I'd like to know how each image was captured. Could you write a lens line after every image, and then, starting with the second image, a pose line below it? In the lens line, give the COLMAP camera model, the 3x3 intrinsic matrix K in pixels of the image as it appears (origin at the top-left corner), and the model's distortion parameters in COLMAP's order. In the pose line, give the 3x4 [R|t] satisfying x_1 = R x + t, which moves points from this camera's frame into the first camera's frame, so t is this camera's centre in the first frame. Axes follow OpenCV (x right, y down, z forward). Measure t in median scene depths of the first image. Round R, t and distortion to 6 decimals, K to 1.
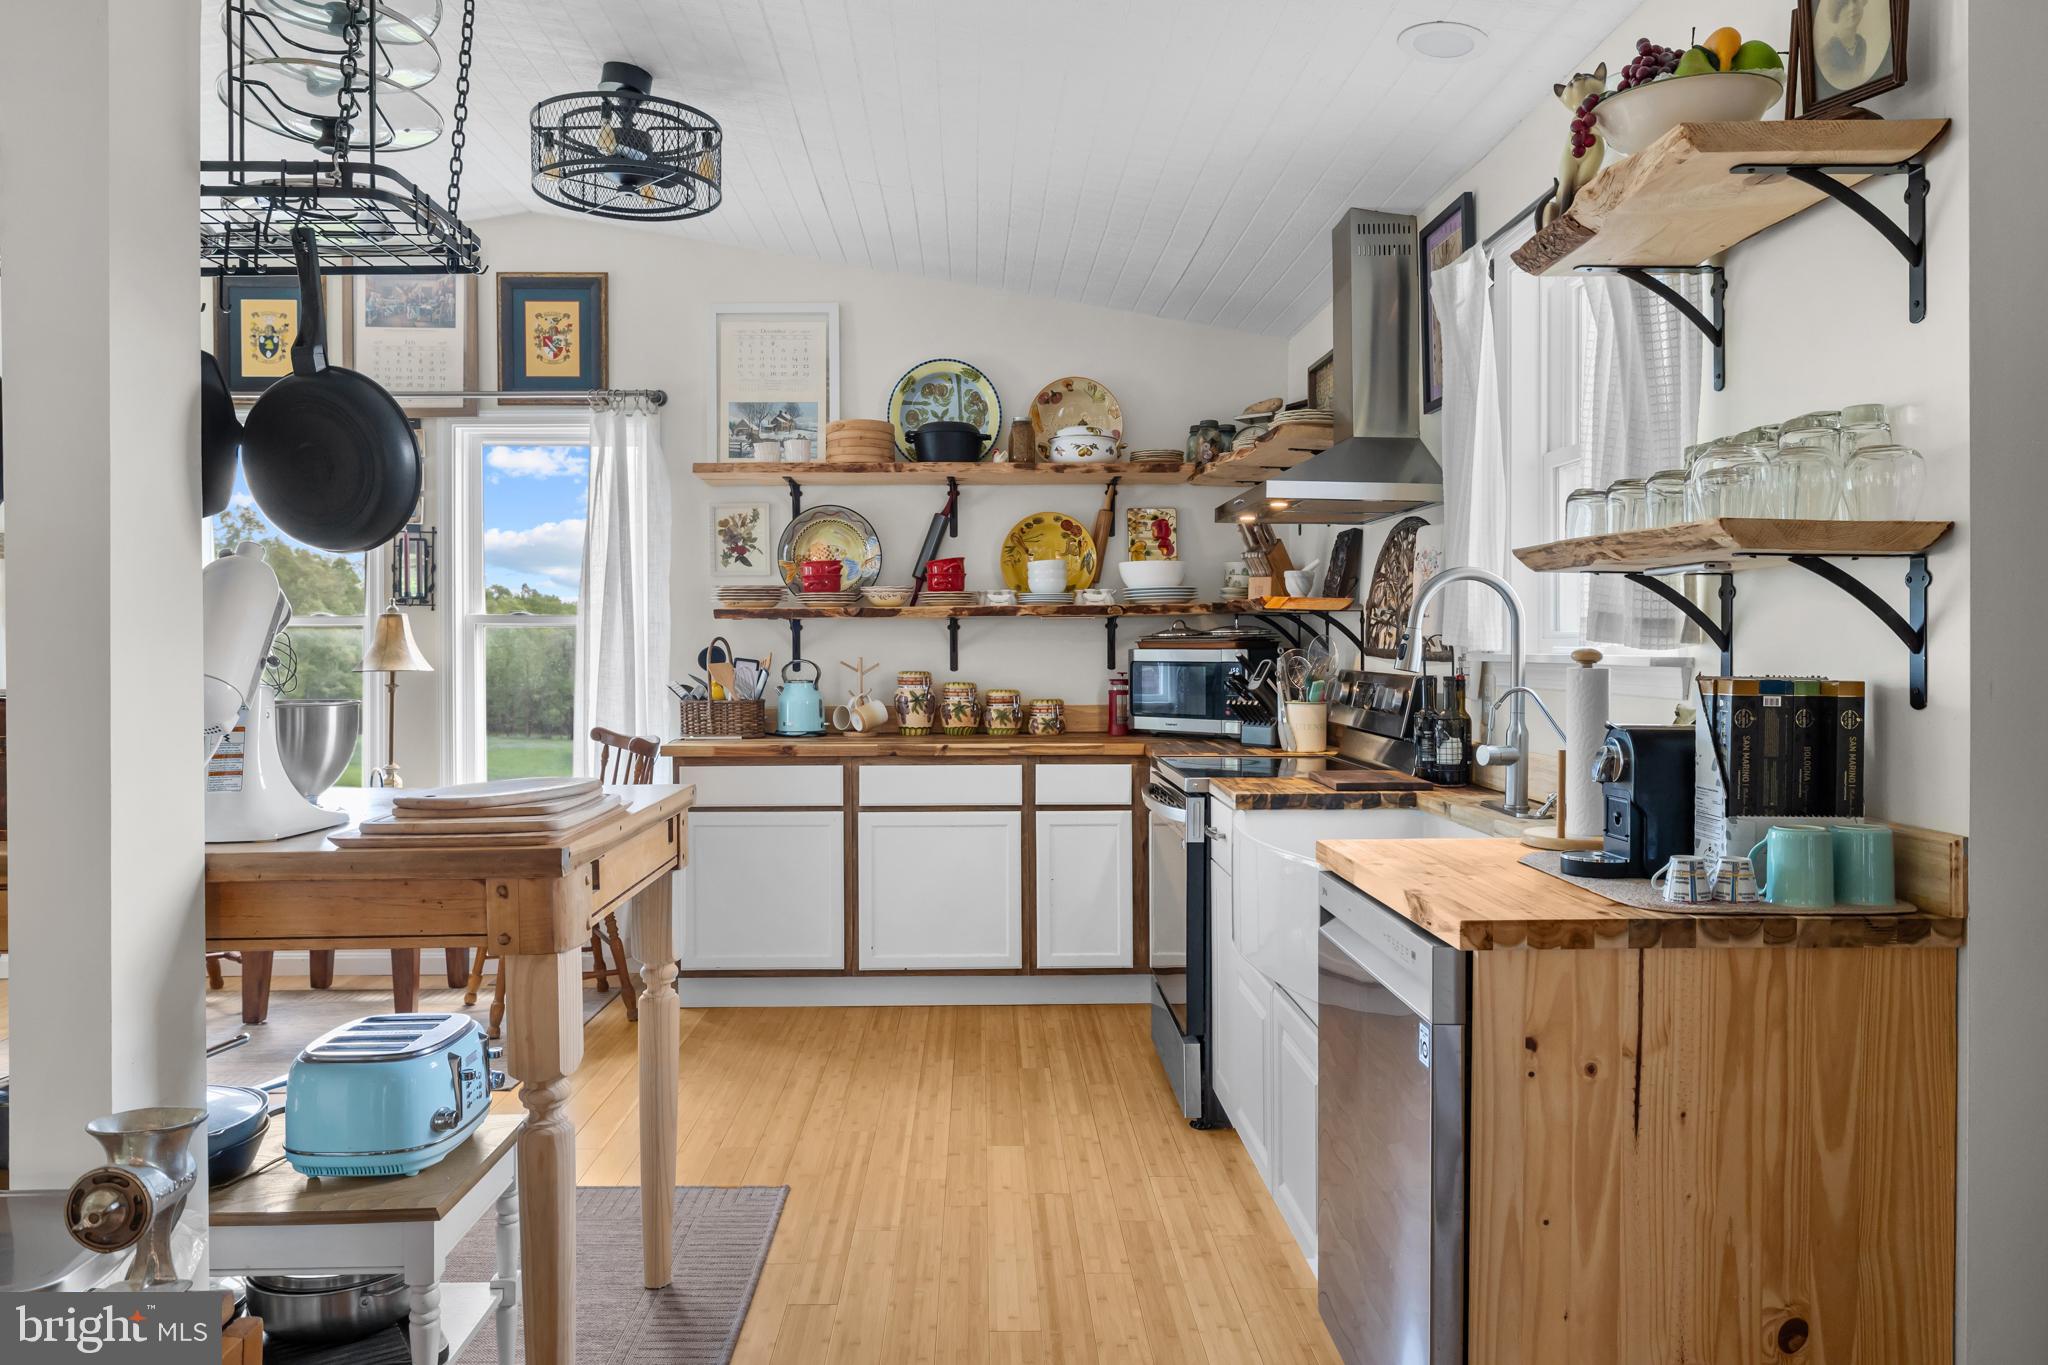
lens RADIAL K [[1407.0, 0, 1003.3], [0, 1407.0, 653.2], [0, 0, 1]] dist [0.014988, -0.015563]
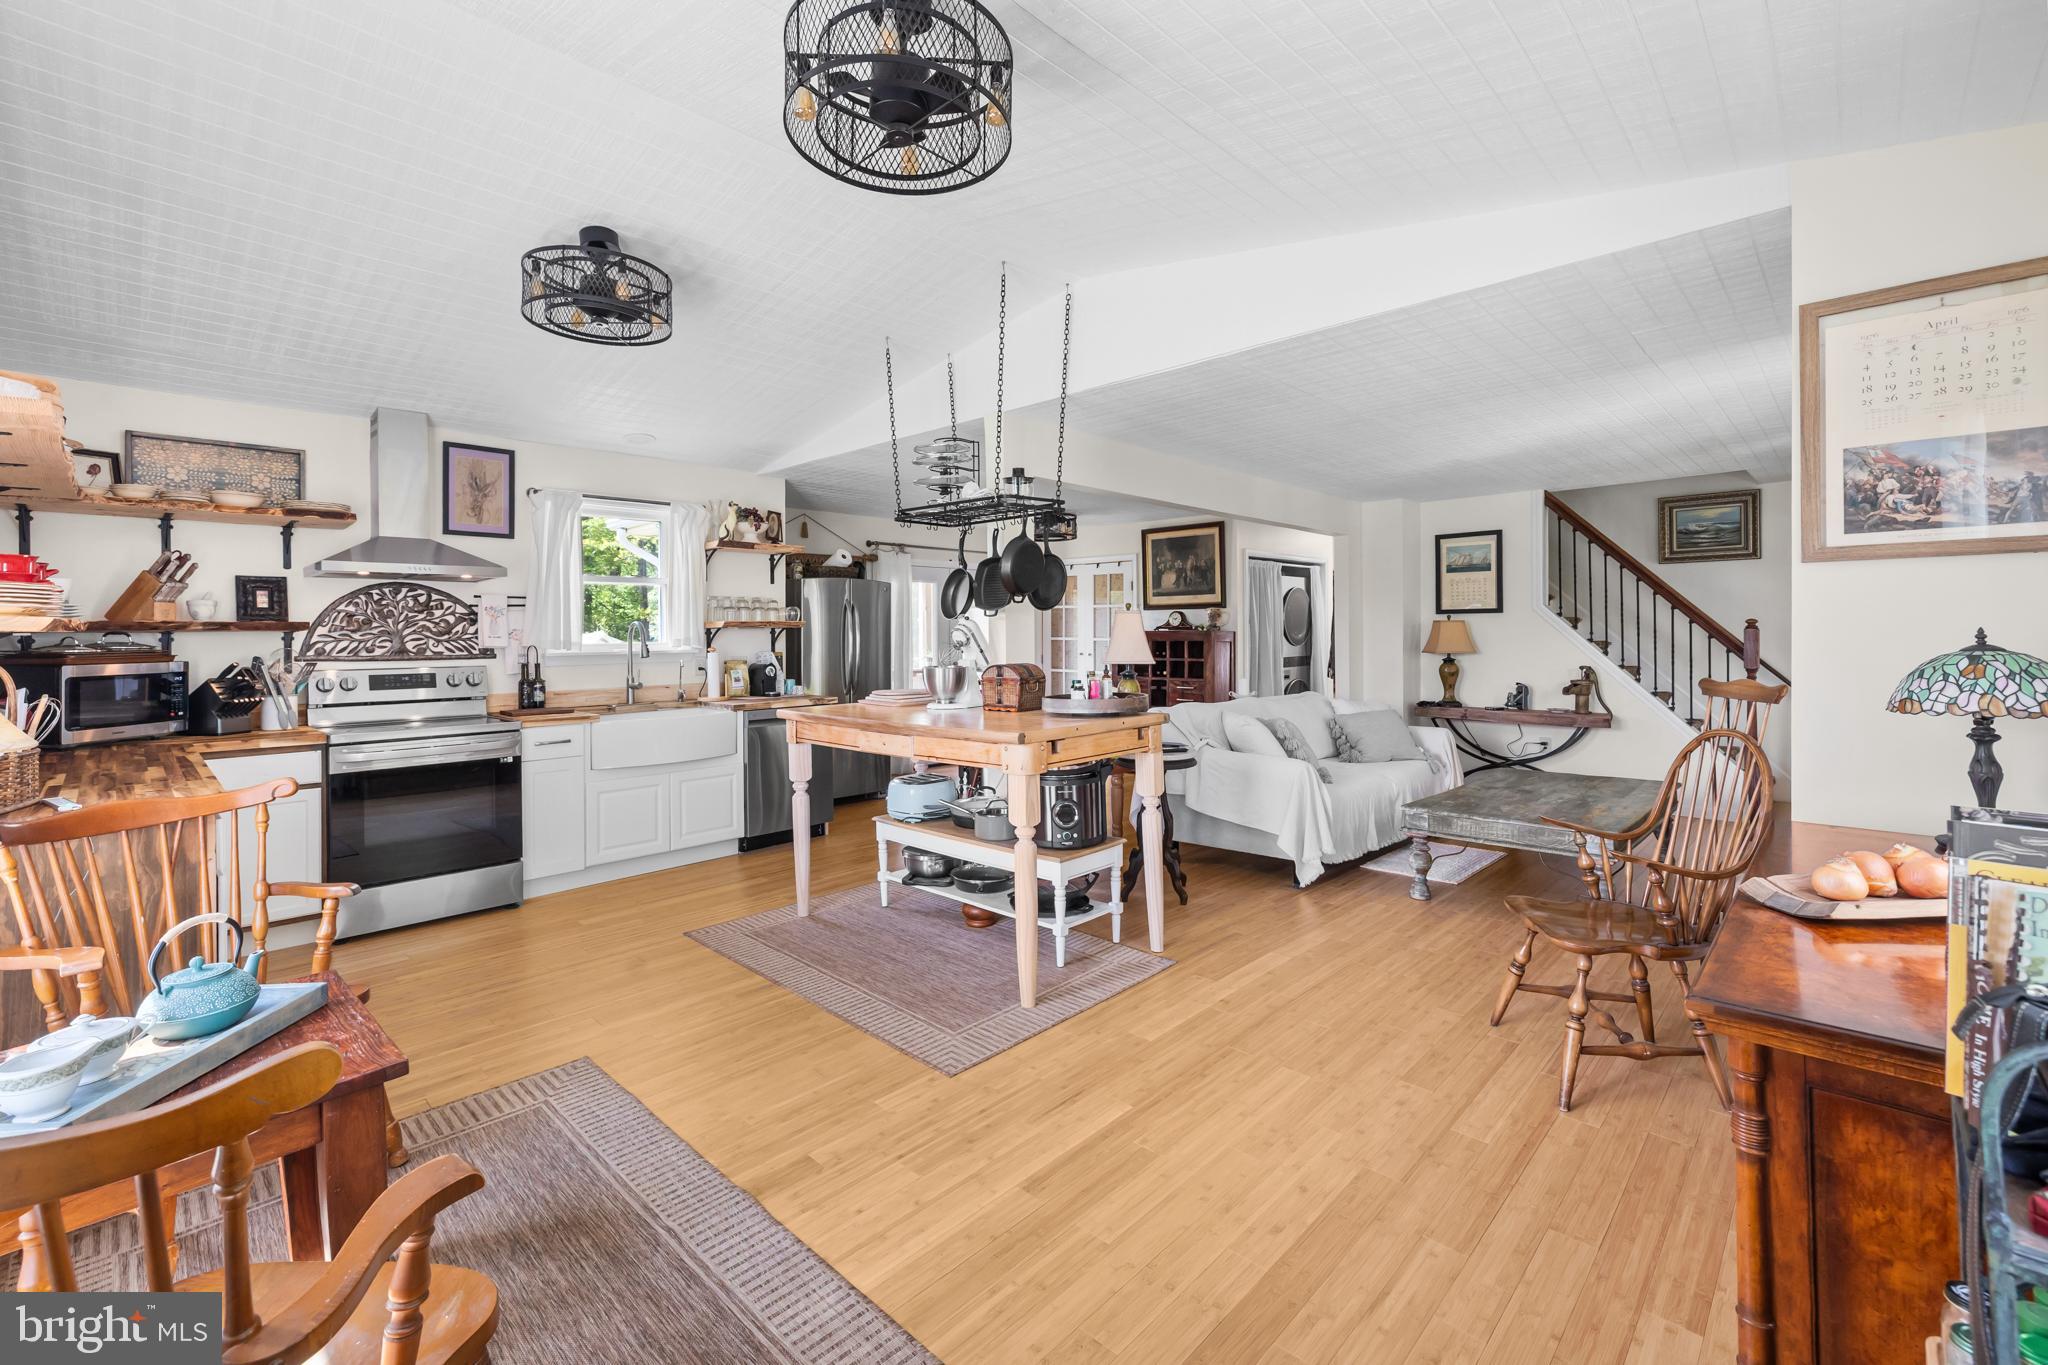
lens RADIAL K [[875.4, 0, 1010.7], [0, 875.4, 638.4], [0, 0, 1]] dist [0.002226, 0.000313]
pose [[-0.700621, 0.003983, 0.713523, -0.832097], [0.015788, 0.999826, 0.009922, -0.017760], [-0.713359, 0.018216, -0.700562, 0.954051]]
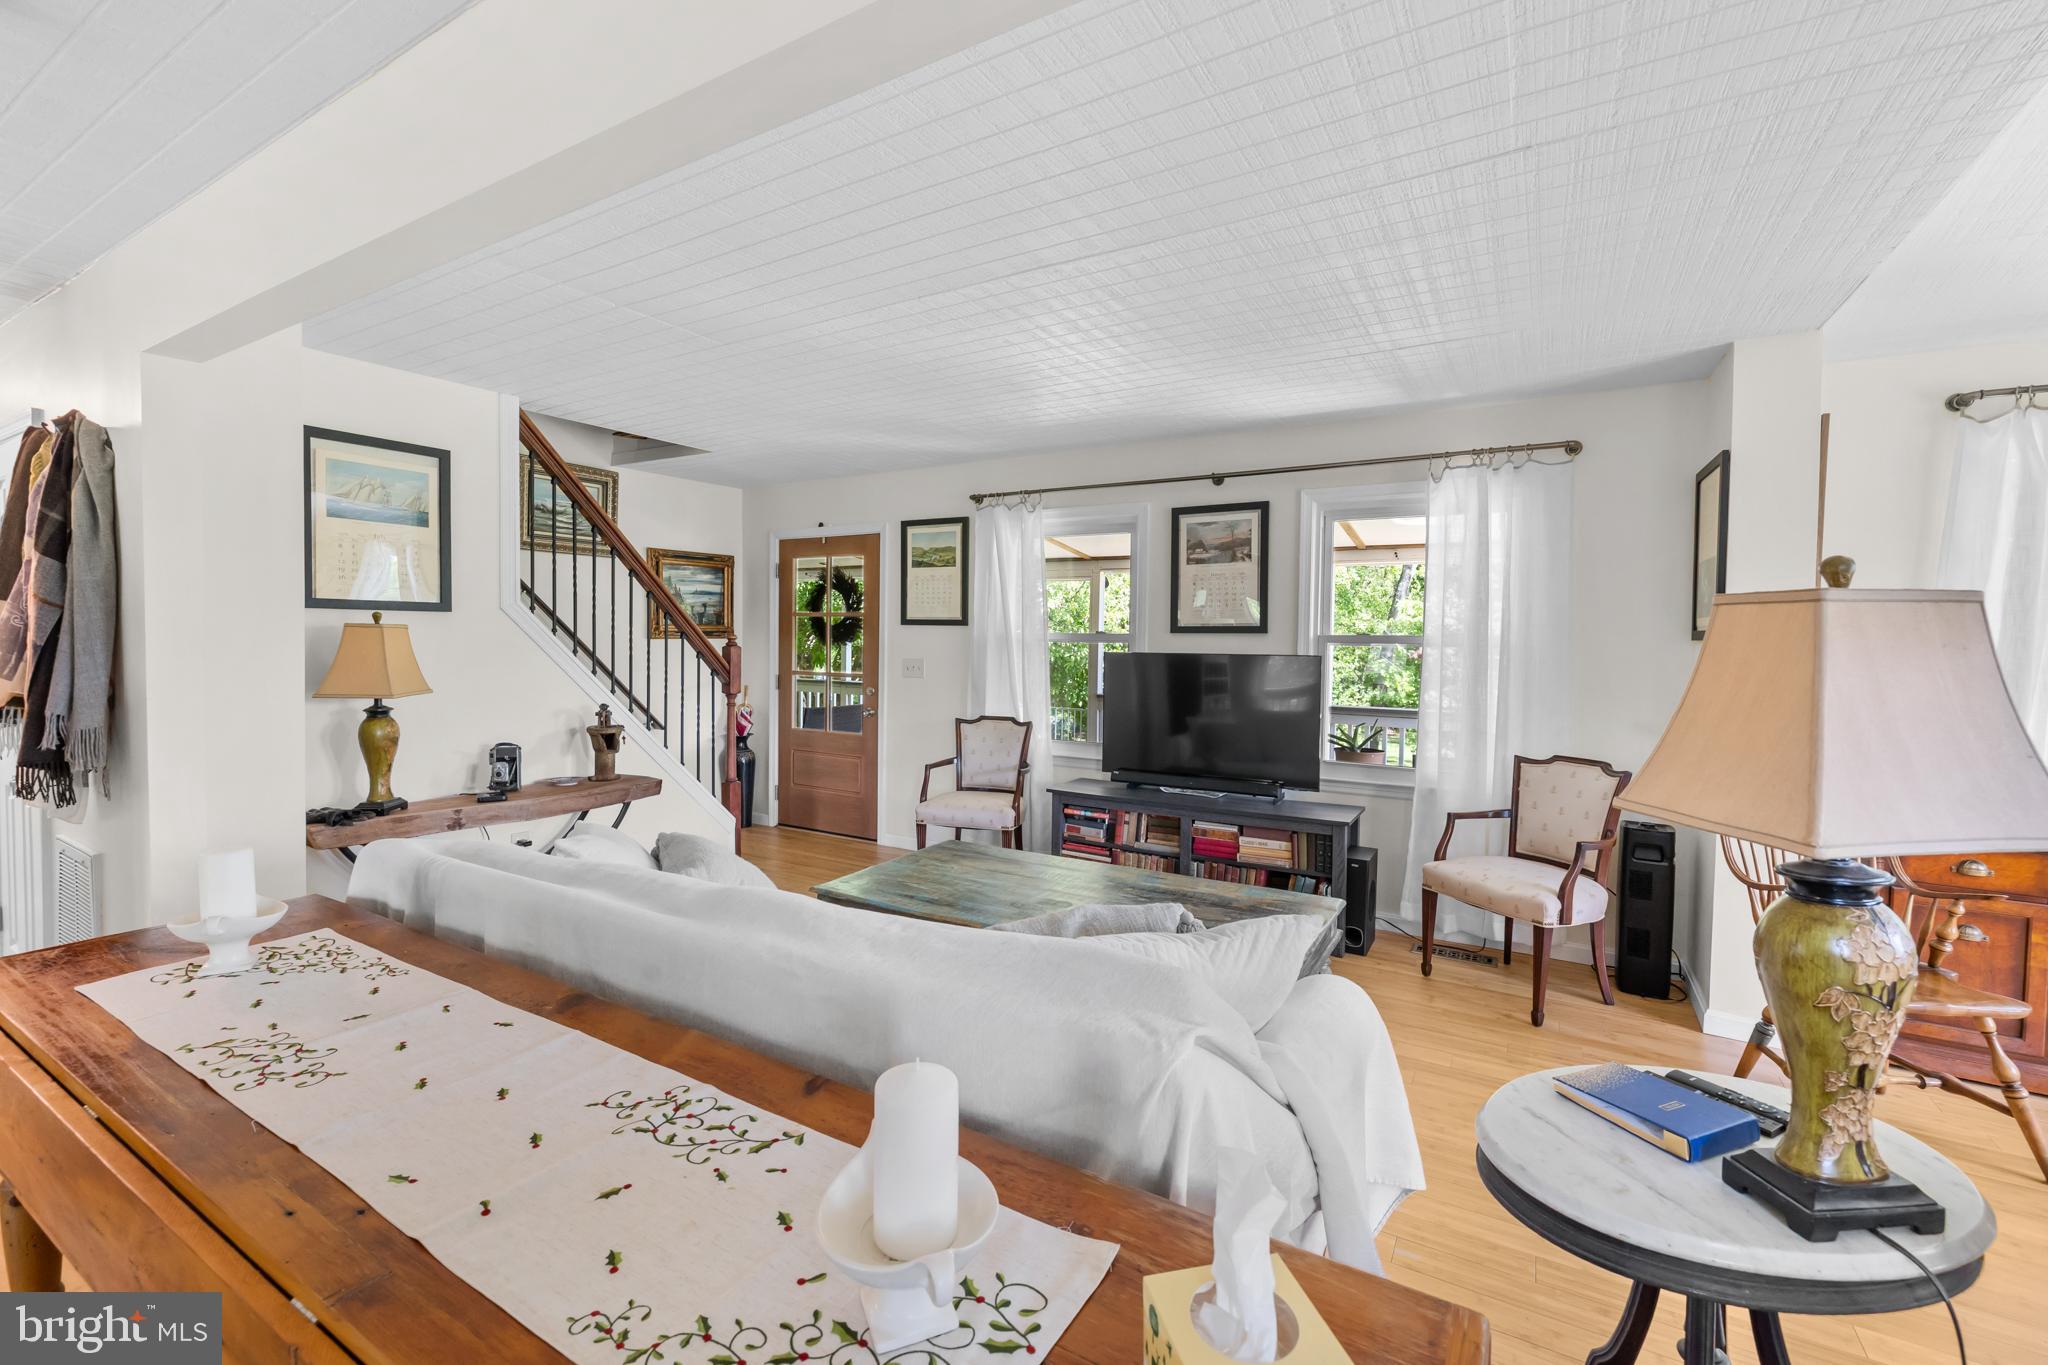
lens RADIAL K [[875.4, 0, 1019.5], [0, 875.4, 672.4], [0, 0, 1]] dist [0.002226, 0.000313]
pose [[-0.520987, 0.028430, -0.853091, -0.046362], [-0.017731, 0.998869, 0.044117, -0.022892], [0.853380, 0.038111, -0.519894, 0.227889]]
